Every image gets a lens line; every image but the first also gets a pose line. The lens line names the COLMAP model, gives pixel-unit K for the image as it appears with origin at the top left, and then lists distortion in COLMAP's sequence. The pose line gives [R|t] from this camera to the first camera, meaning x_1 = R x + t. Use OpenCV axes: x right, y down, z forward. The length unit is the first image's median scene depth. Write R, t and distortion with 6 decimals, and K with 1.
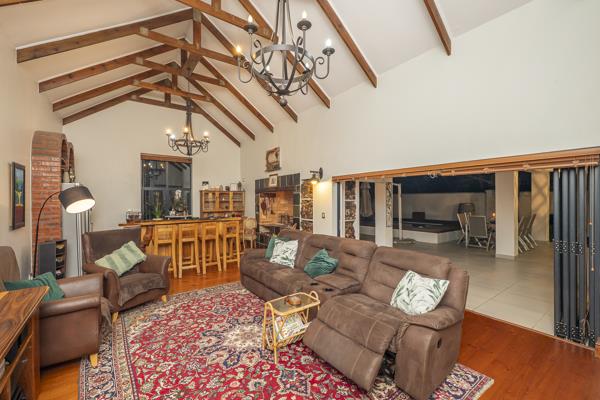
lens RADIAL K [[250.9, 0, 300.0], [0, 250.9, 197.7], [0, 0, 1]] dist [0.000553, 0.000069]
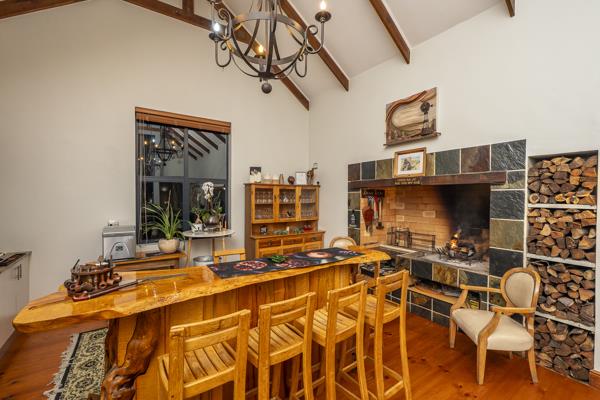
lens RADIAL K [[266.2, 0, 300.0], [0, 266.2, 200.0], [0, 0, 1]] dist [-0.000264, 0.000014]
pose [[0.999649, 0.010752, -0.024199, -0.278959], [-0.010335, 0.999797, 0.017309, -0.005336], [0.024381, -0.017053, 0.999557, 0.454917]]
